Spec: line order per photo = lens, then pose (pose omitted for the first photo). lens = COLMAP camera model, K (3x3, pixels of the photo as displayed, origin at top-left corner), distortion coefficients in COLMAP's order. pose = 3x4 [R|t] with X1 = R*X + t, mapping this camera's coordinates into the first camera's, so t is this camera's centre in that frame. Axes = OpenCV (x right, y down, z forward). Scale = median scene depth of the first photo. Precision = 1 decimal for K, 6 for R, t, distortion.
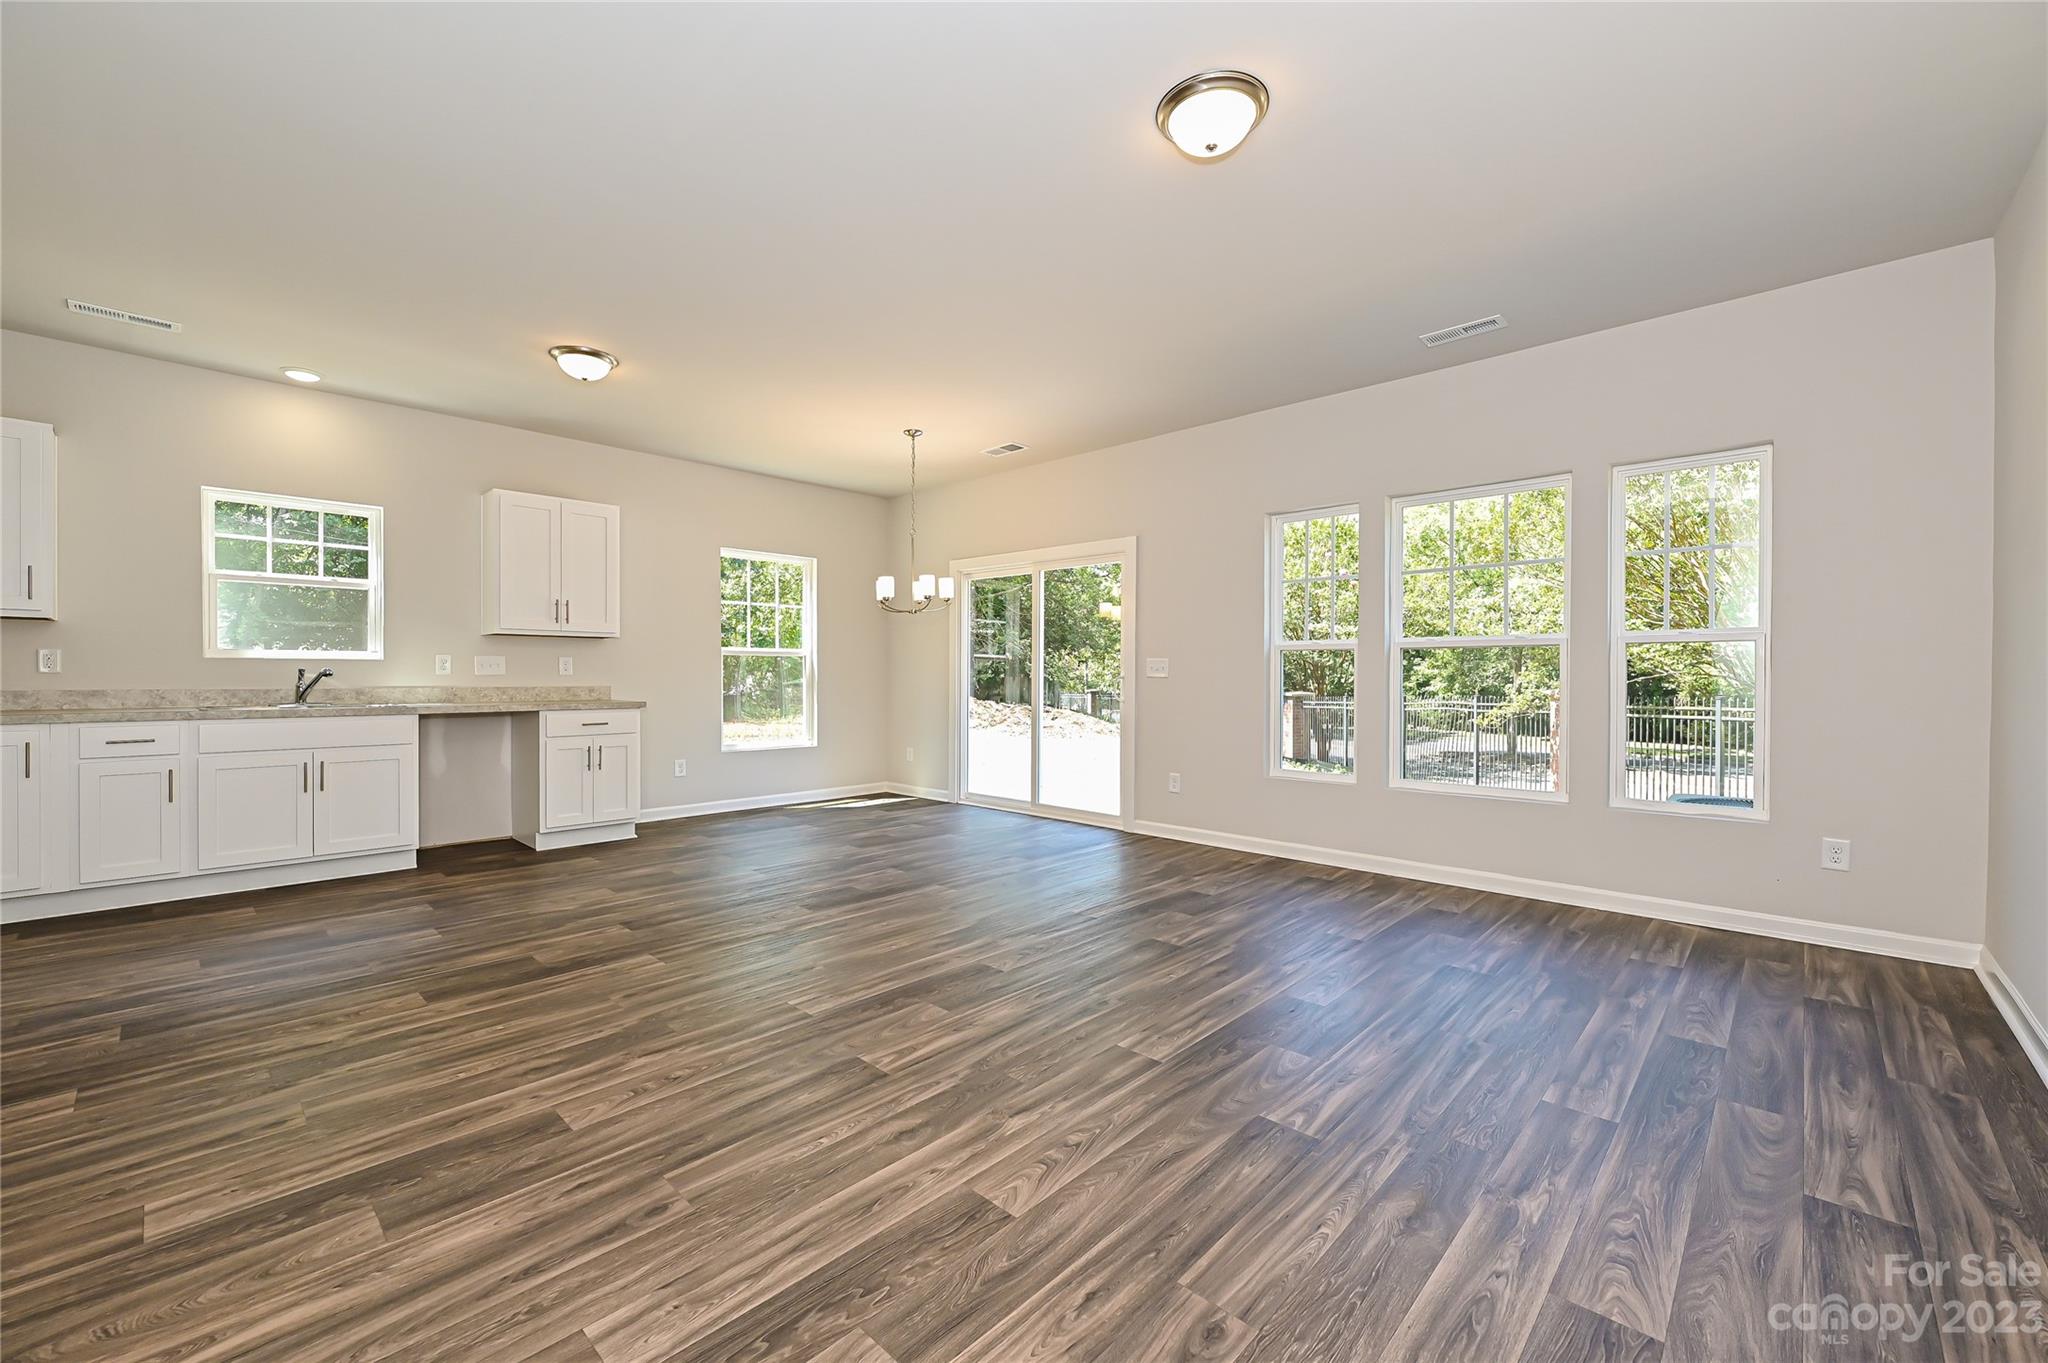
lens RADIAL K [[817.1, 0, 1017.1], [0, 817.1, 669.6], [0, 0, 1]] dist [-0.003123, -0.000211]
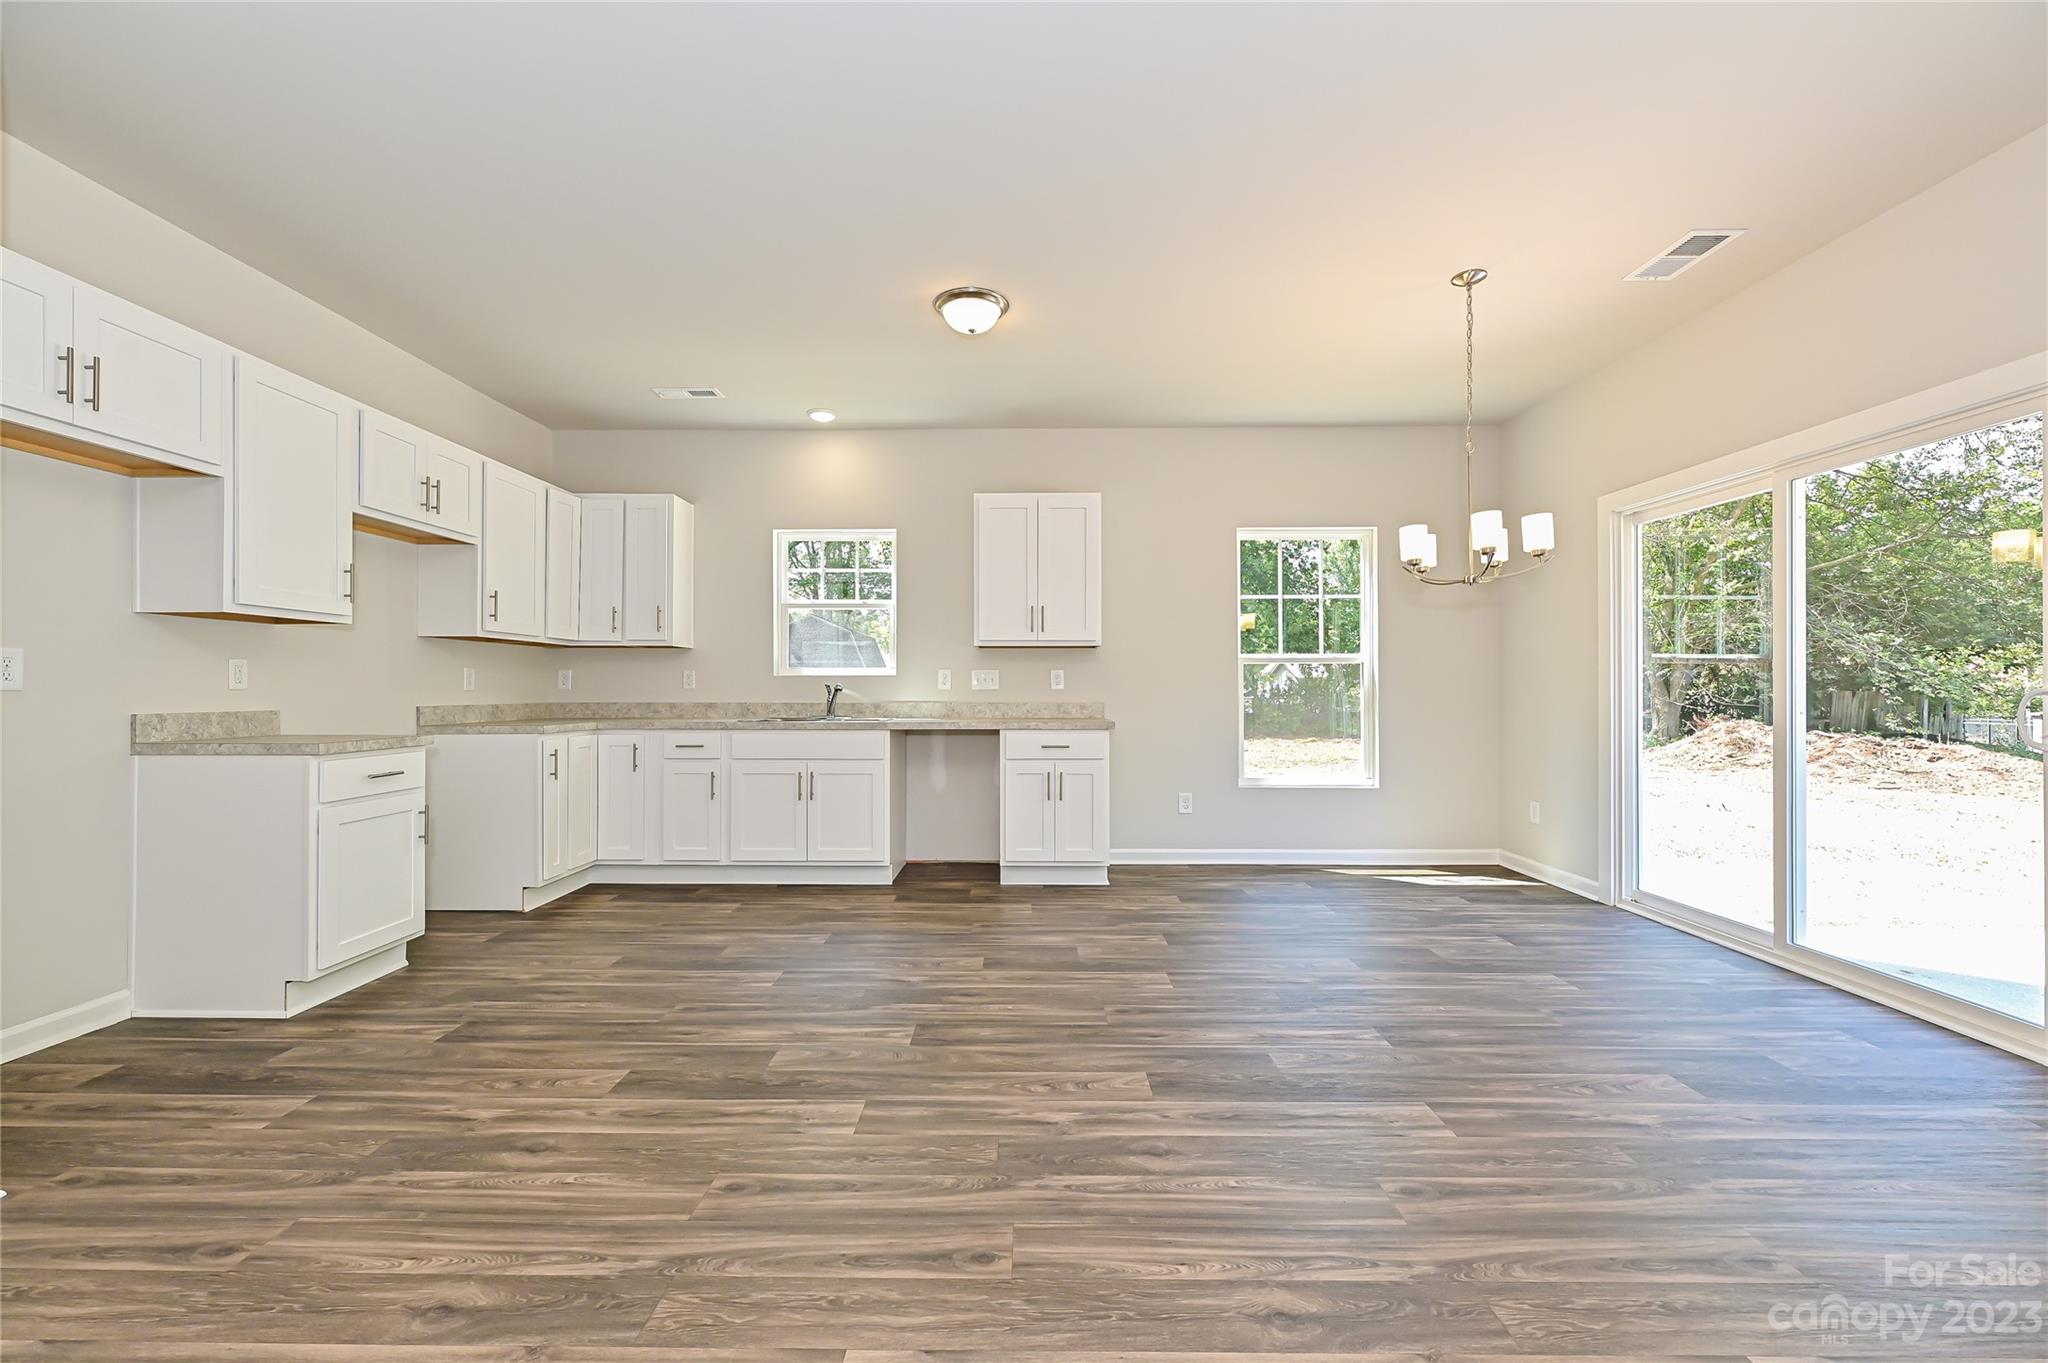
lens RADIAL K [[808.3, 0, 1018.1], [0, 808.3, 679.8], [0, 0, 1]] dist [0.000889, -0.000048]
pose [[0.684334, -0.012014, -0.729070, 0.078875], [0.007600, 0.999927, -0.009343, 0.003925], [0.729129, 0.000853, 0.684376, 0.390523]]
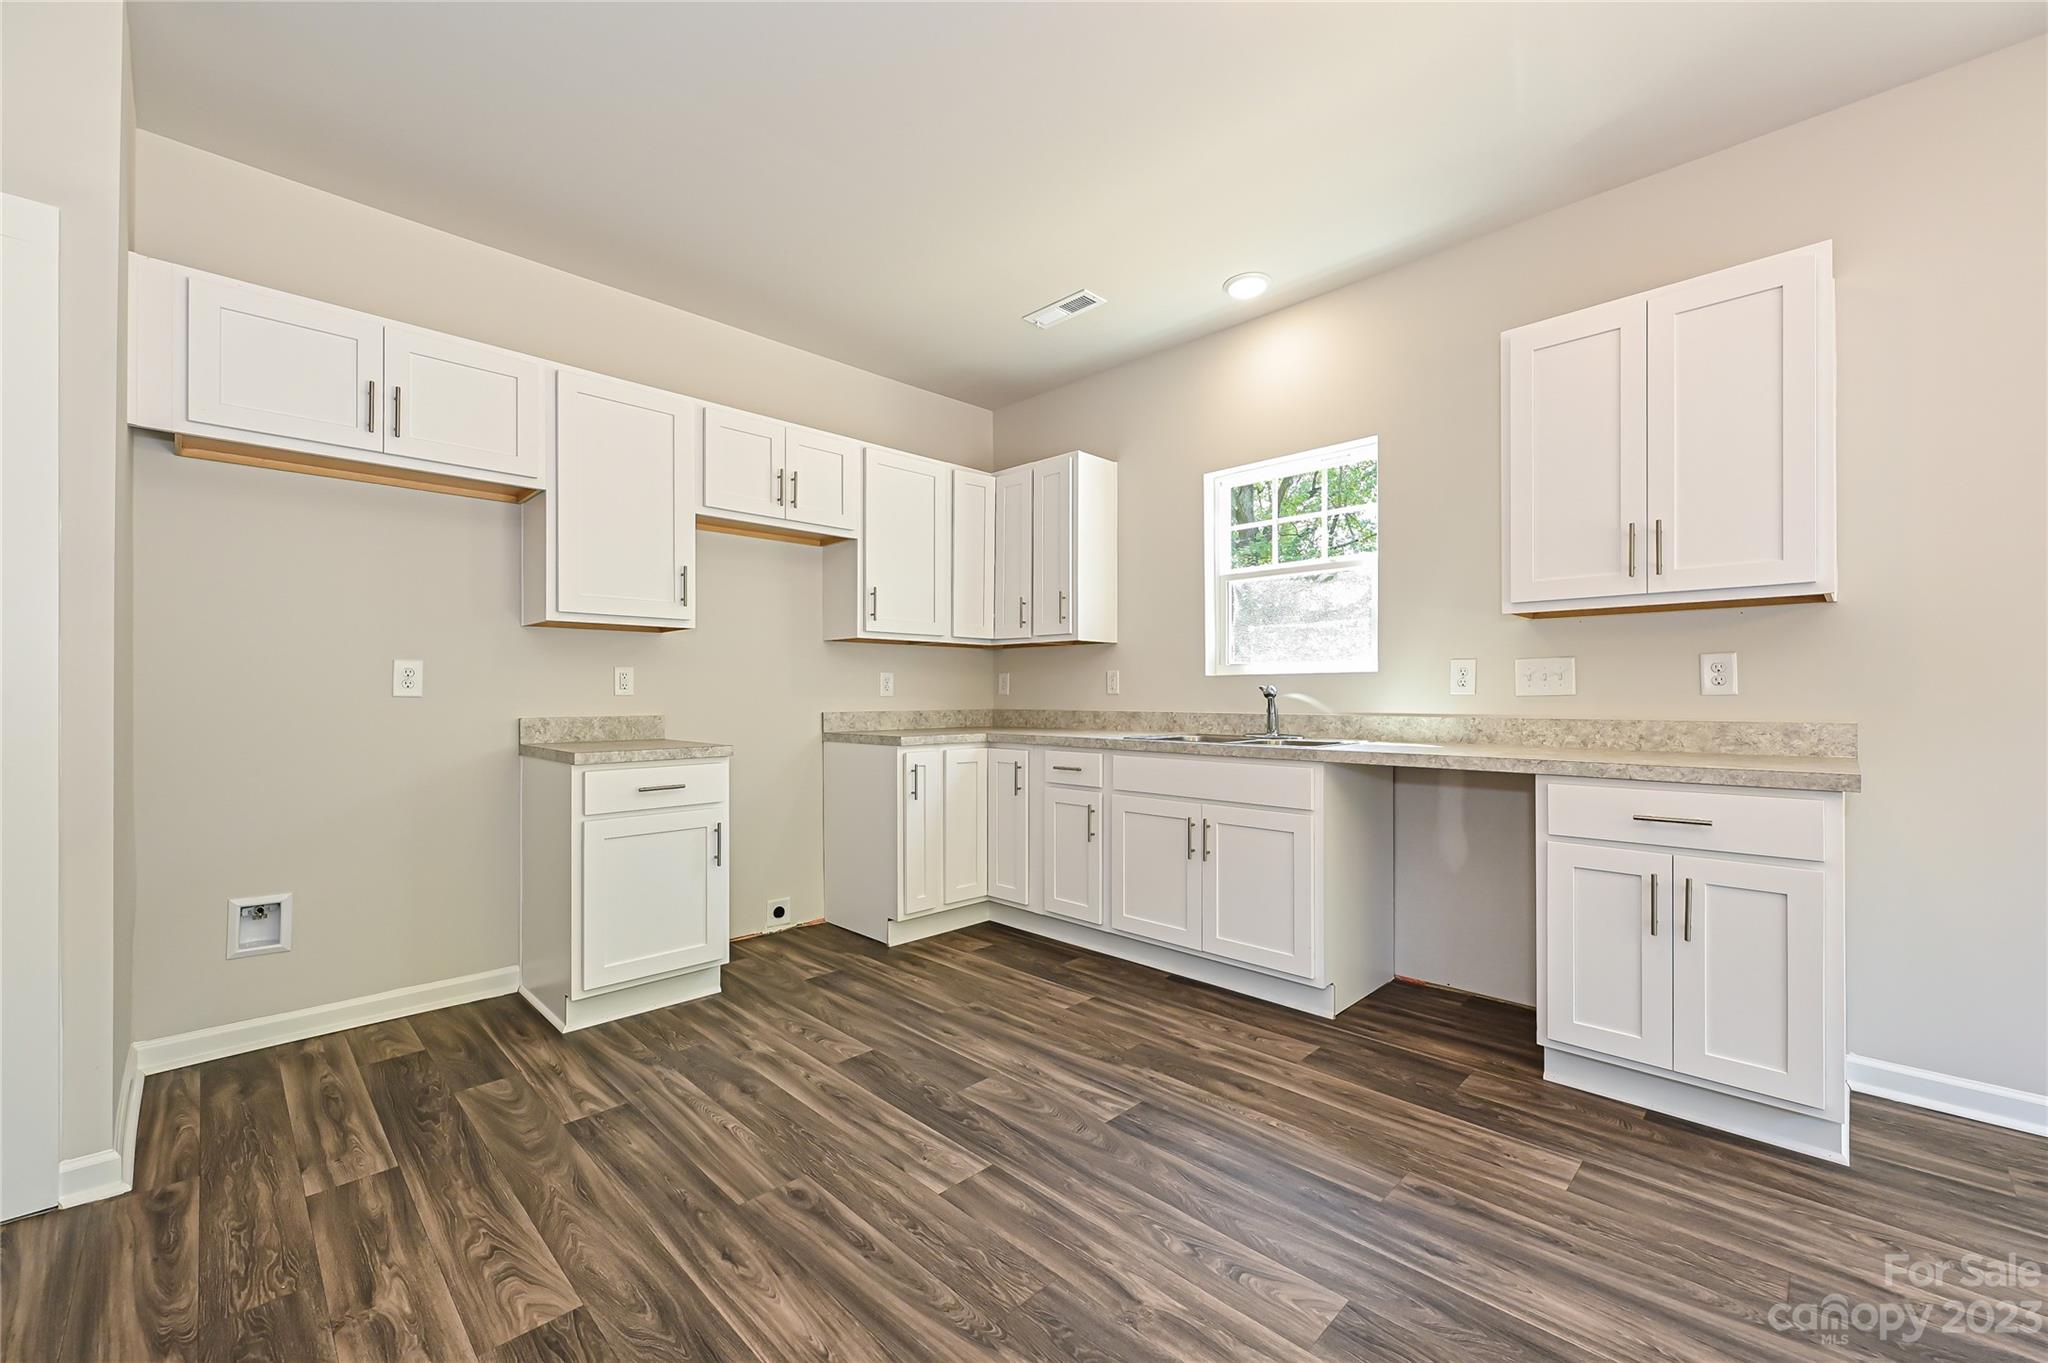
lens RADIAL K [[818.5, 0, 1018.3], [0, 818.5, 692.8], [0, 0, 1]] dist [-0.001426, 0.000032]
pose [[-0.025465, -0.005376, -0.999661, -0.117417], [0.008655, 0.999947, -0.005598, 0.005068], [0.999638, -0.008794, -0.025417, 0.702208]]
